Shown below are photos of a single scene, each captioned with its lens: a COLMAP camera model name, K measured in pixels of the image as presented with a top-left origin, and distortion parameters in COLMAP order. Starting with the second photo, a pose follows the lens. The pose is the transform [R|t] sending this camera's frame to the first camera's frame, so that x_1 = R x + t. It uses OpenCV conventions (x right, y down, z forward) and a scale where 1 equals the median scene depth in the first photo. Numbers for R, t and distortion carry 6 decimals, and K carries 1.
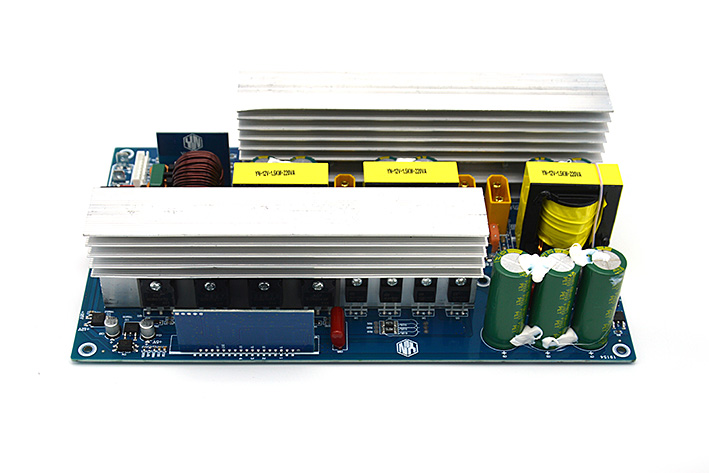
lens RADIAL K [[1091.1, 0, 354.5], [0, 1091.1, 236.5], [0, 0, 1]] dist [-0.004113, 0.017734]
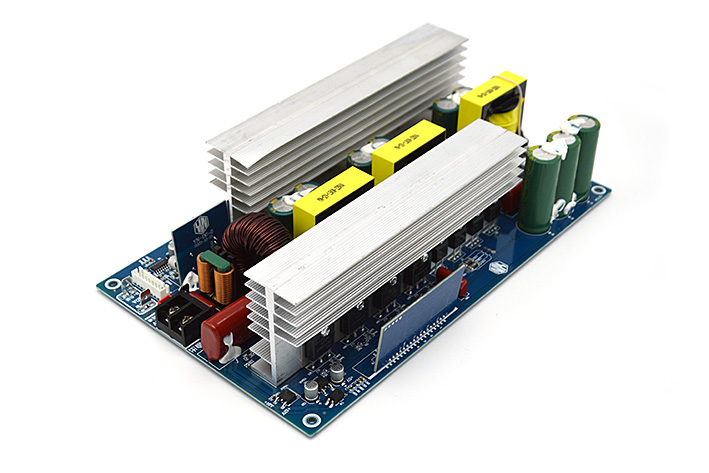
lens RADIAL K [[1091.1, 0, 354.5], [0, 1091.1, 236.5], [0, 0, 1]] dist [-0.004113, 0.017734]
pose [[0.669578, -0.457209, 0.585342, -0.719331], [0.499250, 0.860543, 0.101071, -0.121013], [-0.549922, 0.224557, 0.804462, 0.139930]]
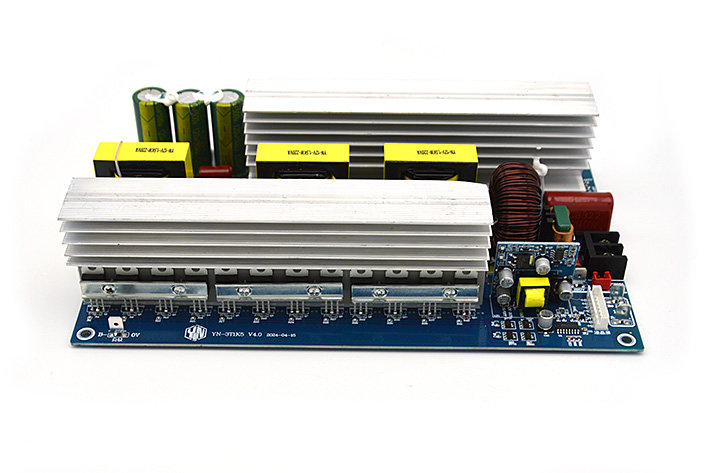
lens RADIAL K [[1032.3, 0, 353.3], [0, 1032.3, 253.2], [0, 0, 1]] dist [-0.011579, -0.022829]
pose [[-0.999685, -0.025074, -0.001209, 0.004279], [-0.005380, 0.166968, 0.985948, -1.021965], [-0.024520, 0.985643, -0.167050, 1.287341]]
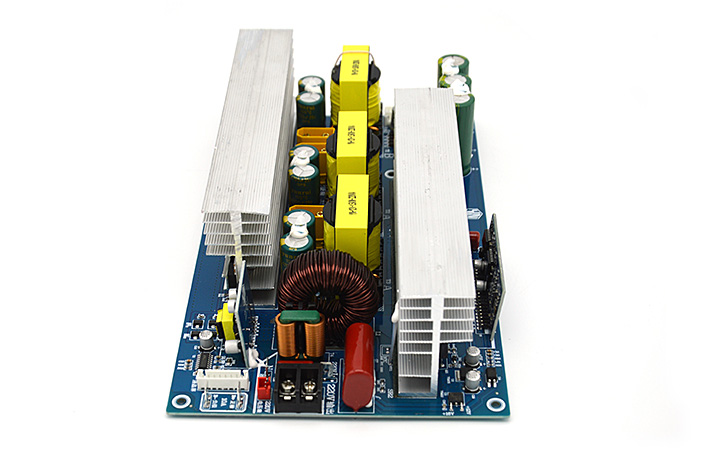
lens RADIAL K [[1154.5, 0, 341.8], [0, 1154.5, 237.2], [0, 0, 1]] dist [-0.008332, 0.006583]
pose [[0.034107, -0.611643, 0.790398, -0.976263], [0.683840, 0.591023, 0.427849, -0.524960], [-0.728834, 0.525913, 0.438424, 0.559752]]
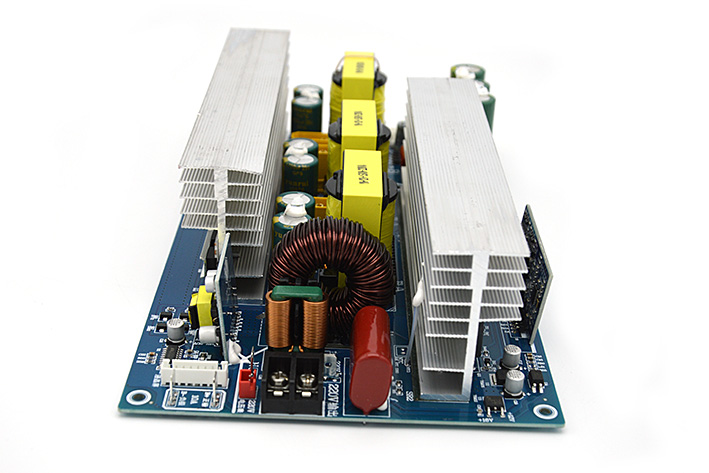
lens RADIAL K [[1032.3, 0, 353.3], [0, 1032.3, 253.2], [0, 0, 1]] dist [-0.011579, -0.022829]
pose [[0.010439, -0.482426, 0.875874, -0.824385], [0.643119, 0.673965, 0.363551, -0.321554], [-0.765695, 0.559497, 0.317293, 0.804380]]
